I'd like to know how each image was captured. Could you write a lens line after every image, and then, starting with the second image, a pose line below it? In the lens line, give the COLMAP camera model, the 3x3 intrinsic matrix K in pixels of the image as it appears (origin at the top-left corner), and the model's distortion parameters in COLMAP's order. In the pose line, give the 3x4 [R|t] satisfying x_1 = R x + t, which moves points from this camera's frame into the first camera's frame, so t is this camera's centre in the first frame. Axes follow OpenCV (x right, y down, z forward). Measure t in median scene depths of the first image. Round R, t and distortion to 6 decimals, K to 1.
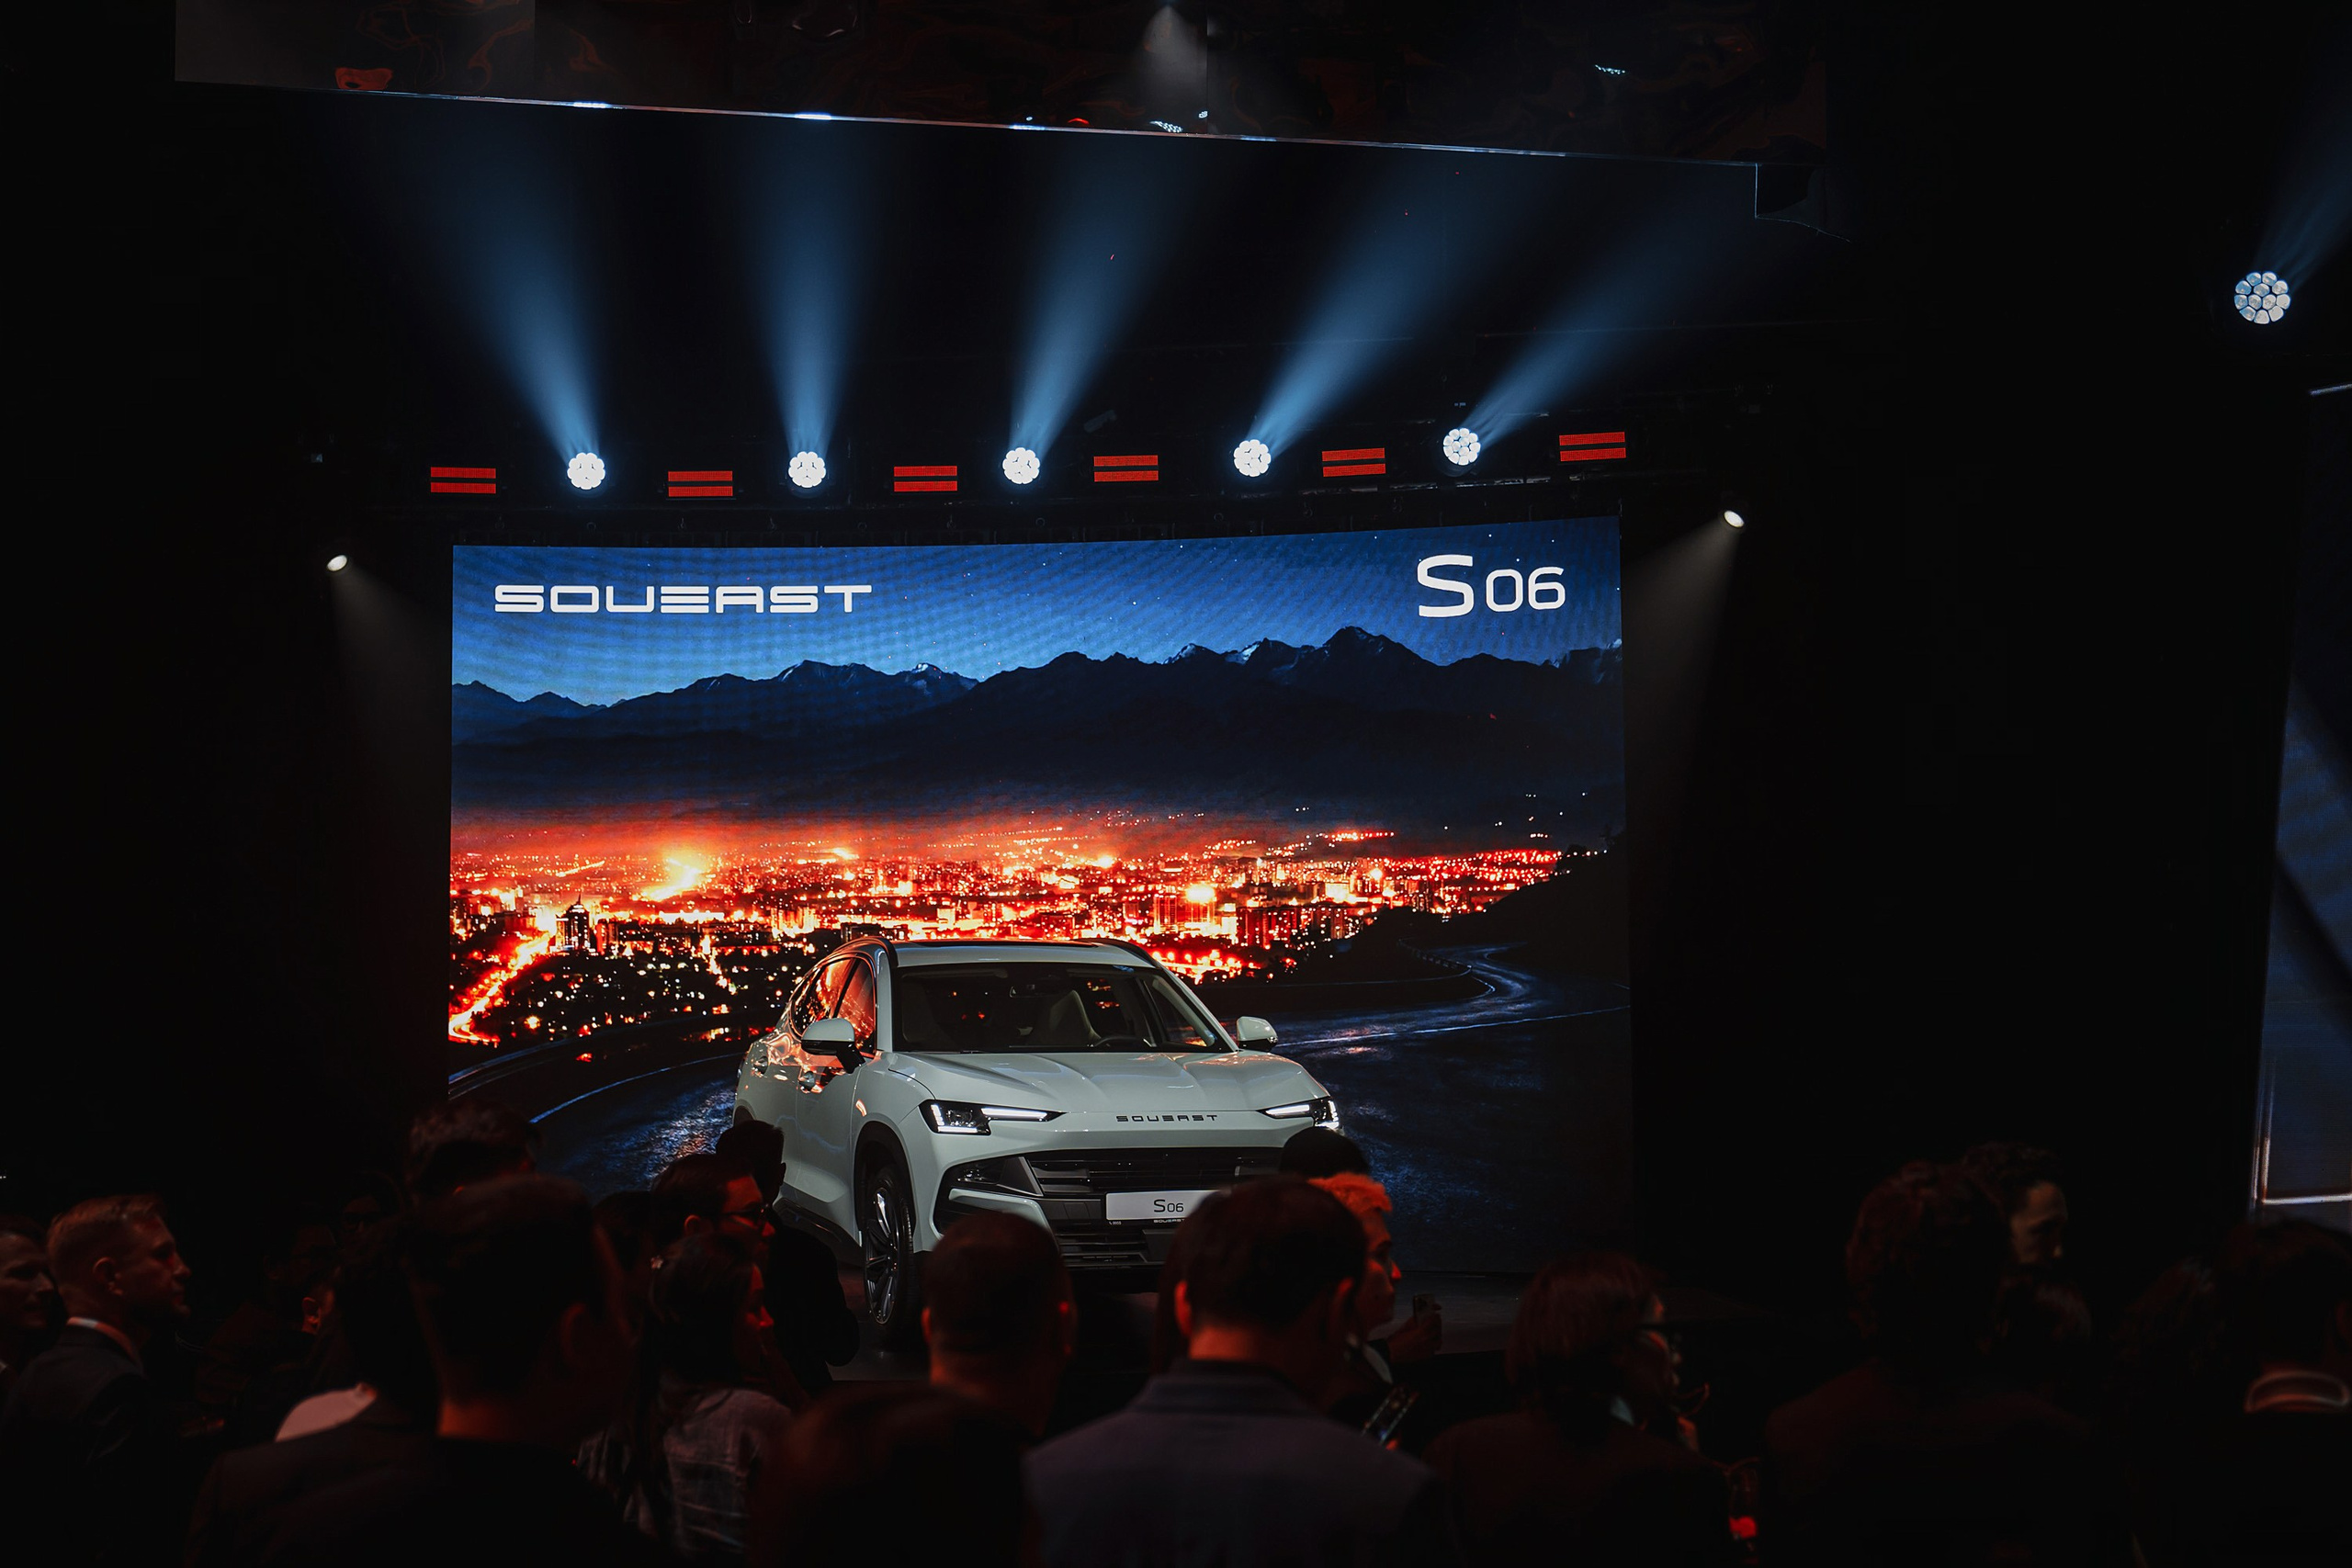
lens RADIAL K [[3386.7, 0, 1168.7], [0, 3386.7, 781.7], [0, 0, 1]] dist [-0.005310, 0.004646]
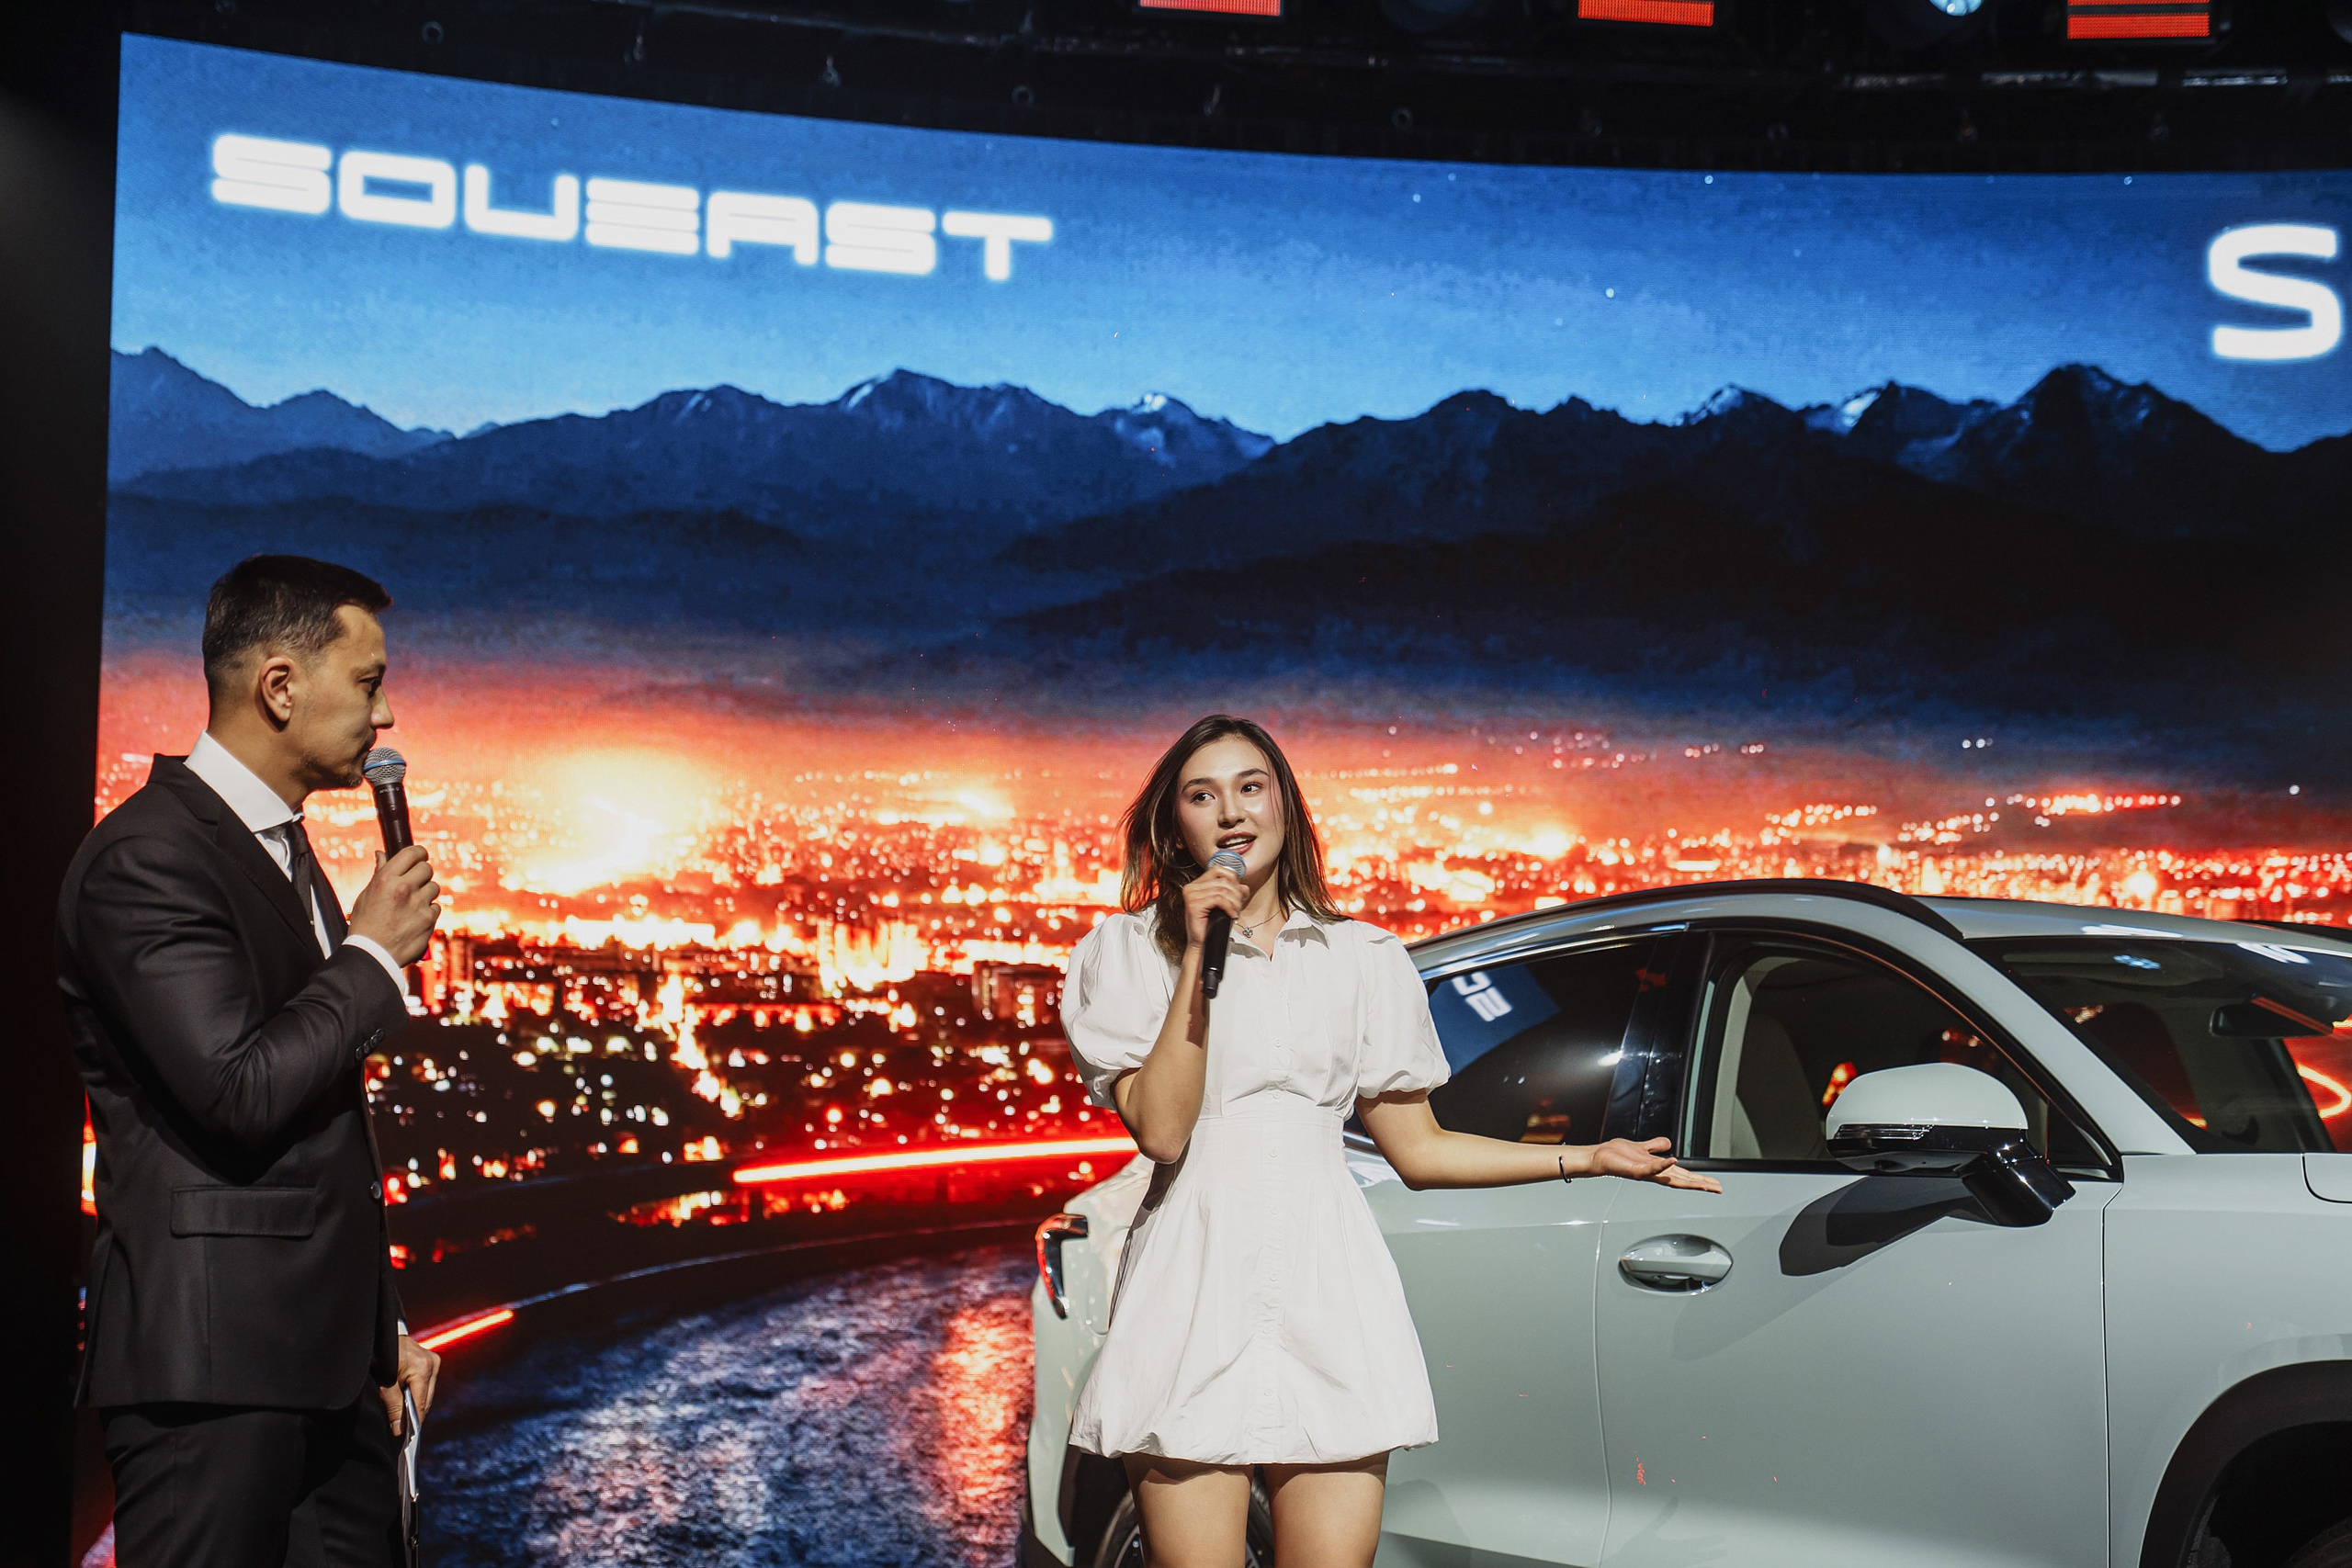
lens RADIAL K [[4057.3, 0, 1138.1], [0, 4057.3, 821.4], [0, 0, 1]] dist [0.038226, -0.008552]
pose [[0.960970, 0.043563, 0.273202, -0.222171], [-0.026678, 0.997514, -0.065222, 0.057901], [-0.275365, 0.055388, 0.959743, 0.488877]]
